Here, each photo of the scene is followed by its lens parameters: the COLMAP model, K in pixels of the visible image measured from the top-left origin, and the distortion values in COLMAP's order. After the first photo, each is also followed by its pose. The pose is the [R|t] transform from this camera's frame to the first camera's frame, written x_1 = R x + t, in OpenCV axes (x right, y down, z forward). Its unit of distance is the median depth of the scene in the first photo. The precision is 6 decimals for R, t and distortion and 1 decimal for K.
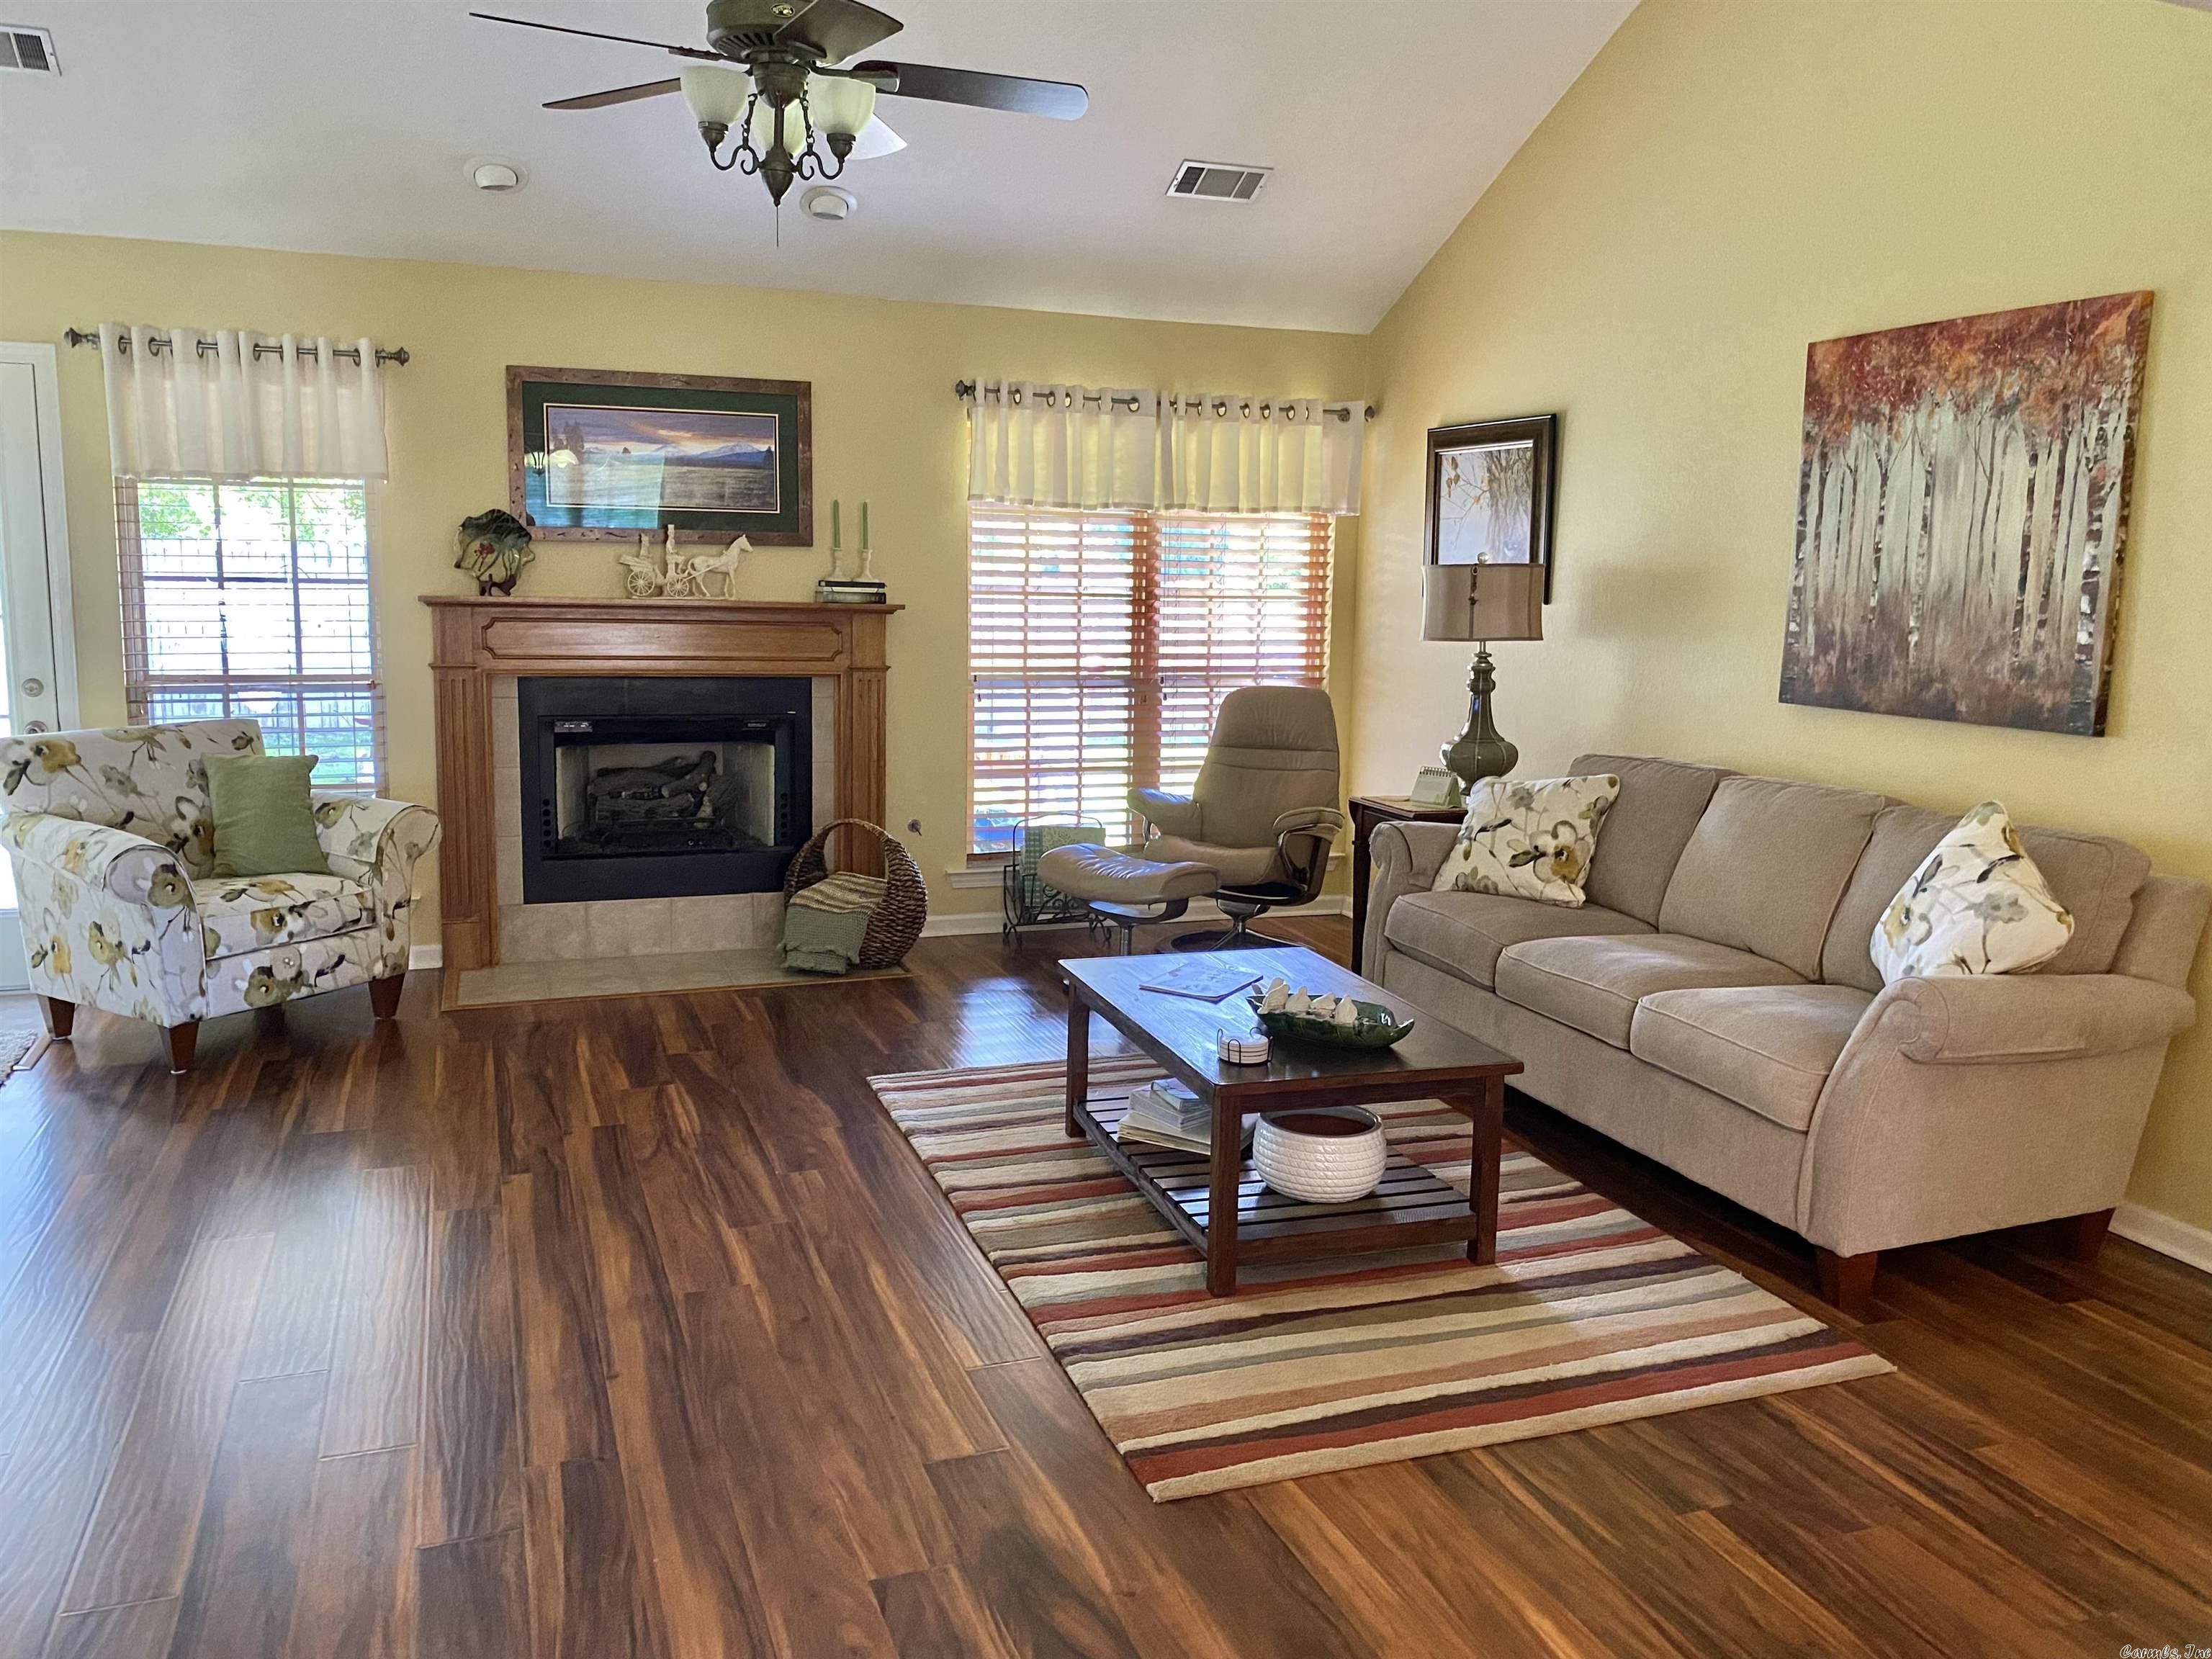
lens RADIAL K [[1670.5, 0, 1098.4], [0, 1670.5, 831.3], [0, 0, 1]] dist [0.060341, -0.097460]
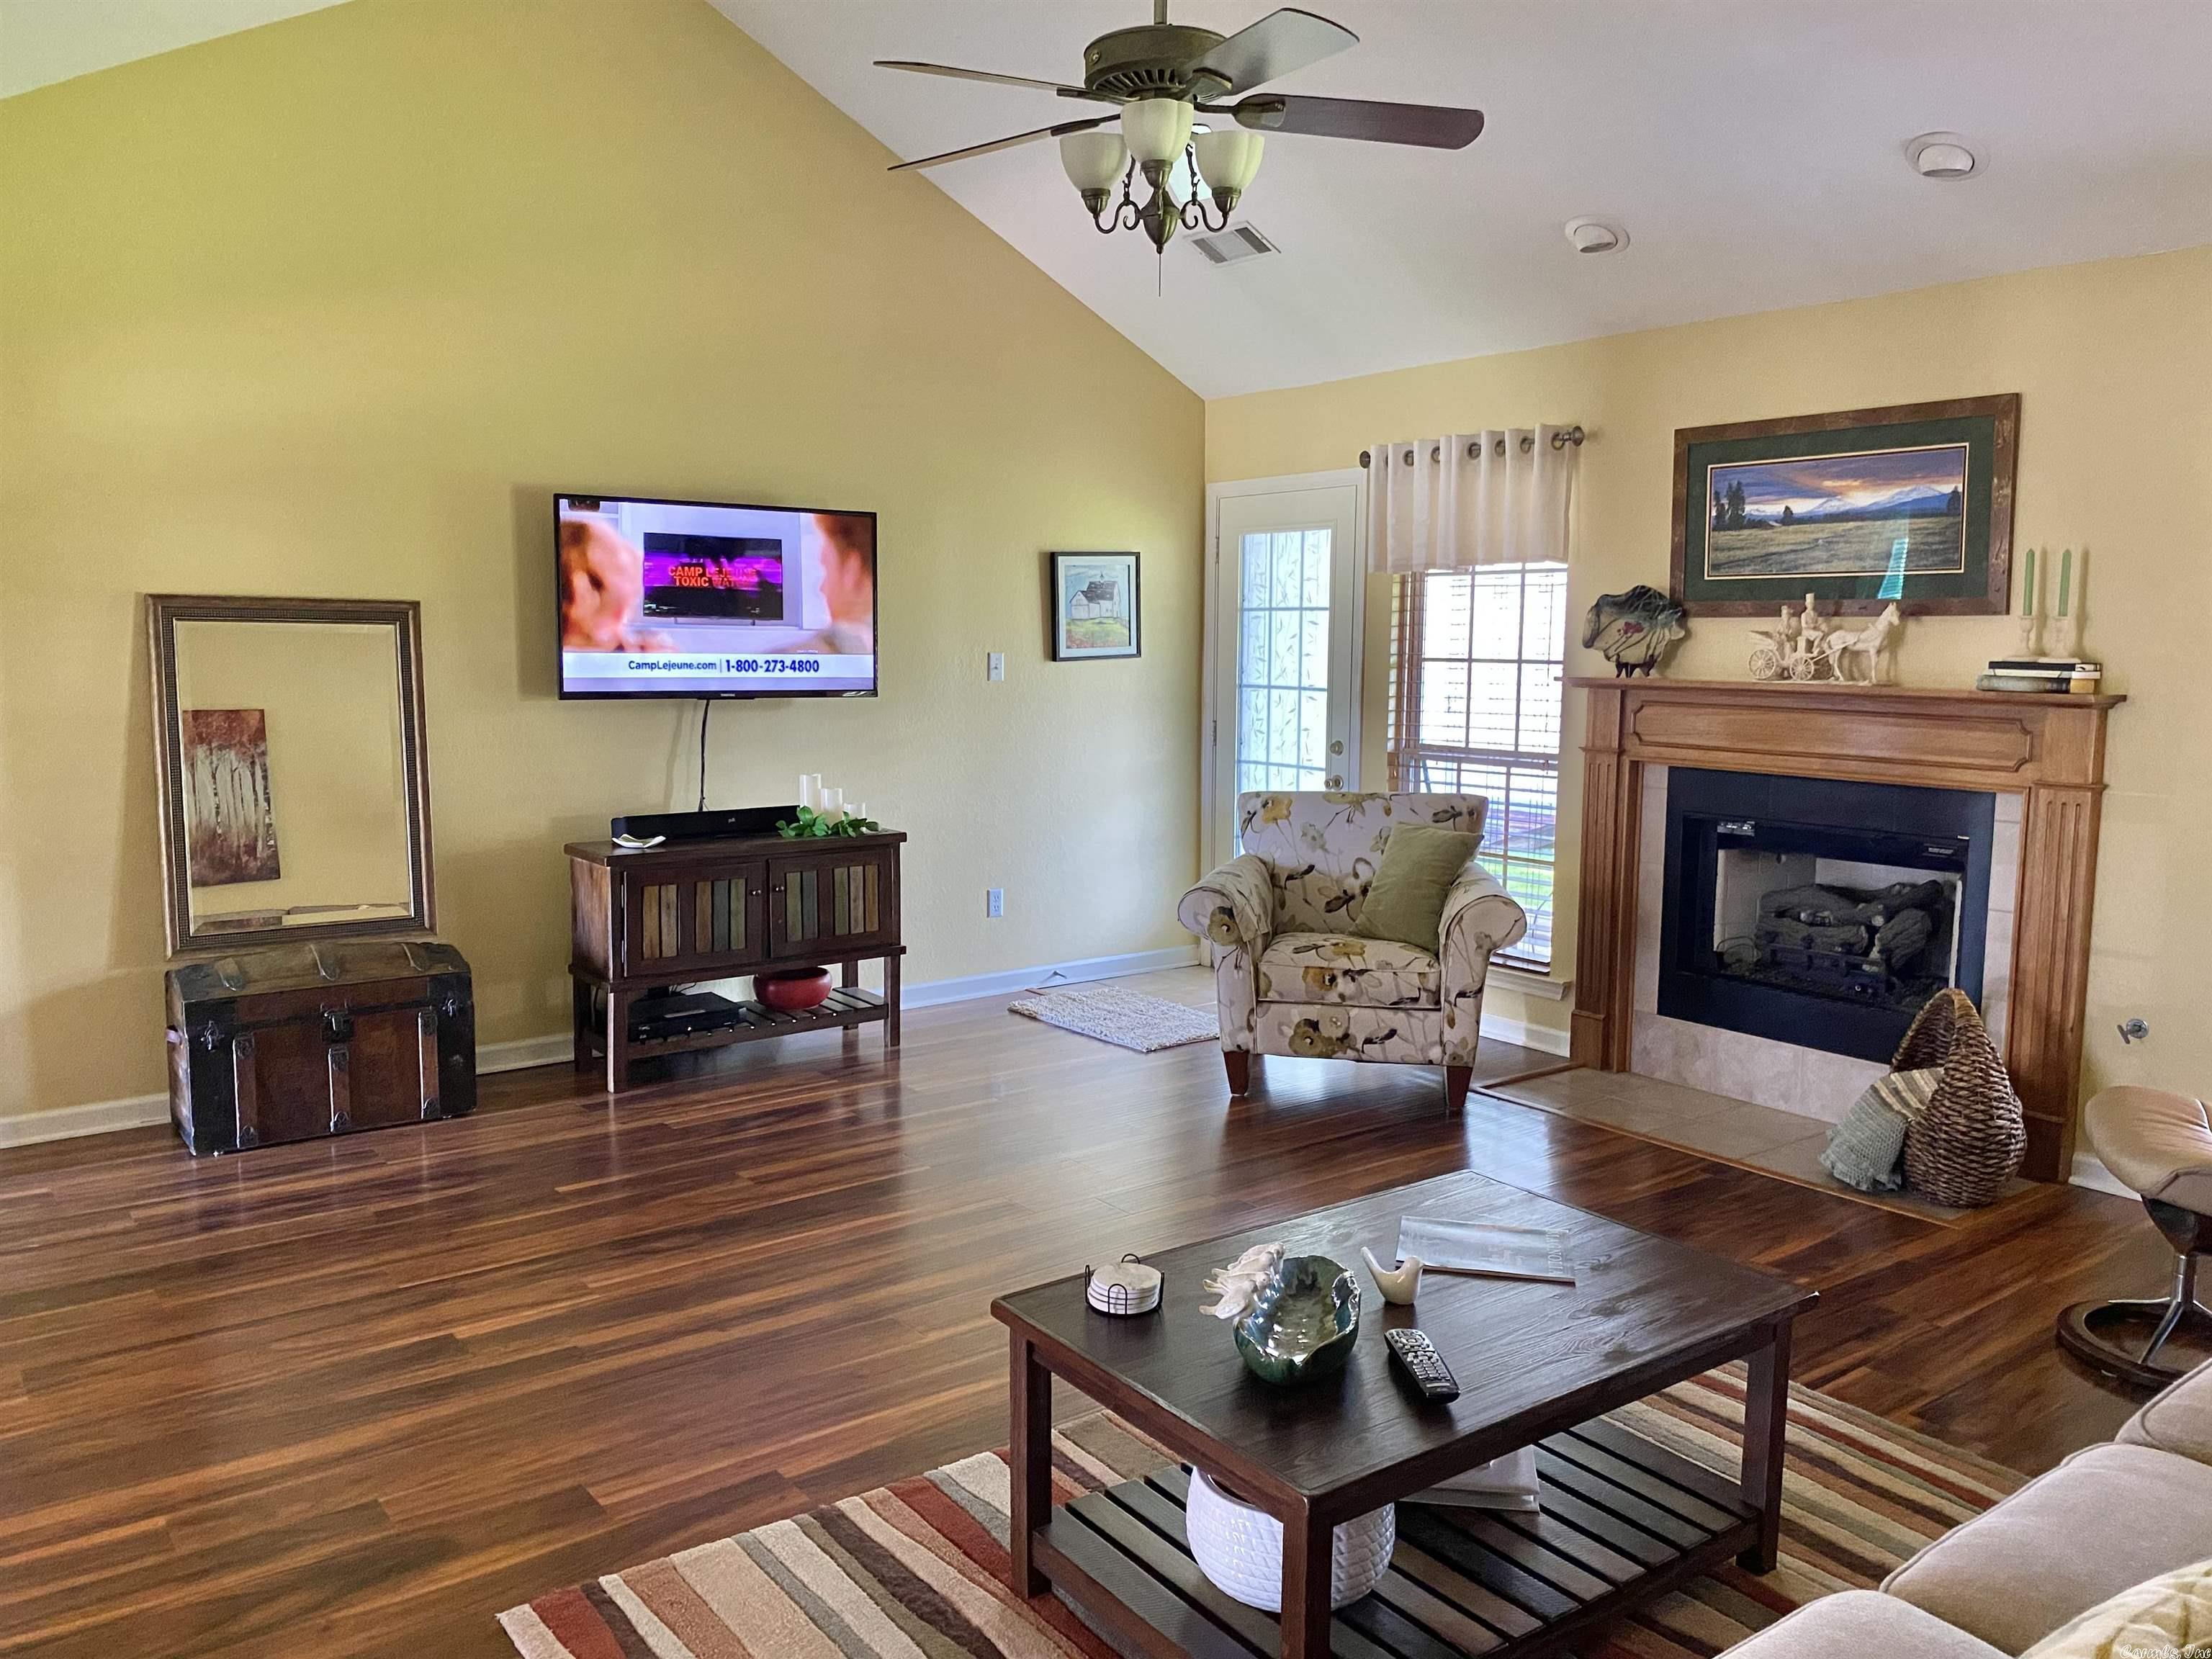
lens RADIAL K [[1665.0, 0, 1100.1], [0, 1665.0, 810.8], [0, 0, 1]] dist [0.057945, -0.101855]
pose [[0.281931, 0.088194, -0.955373, 0.448805], [-0.148816, 0.987735, 0.047265, -0.065800], [0.947823, 0.128850, 0.291598, 0.447519]]
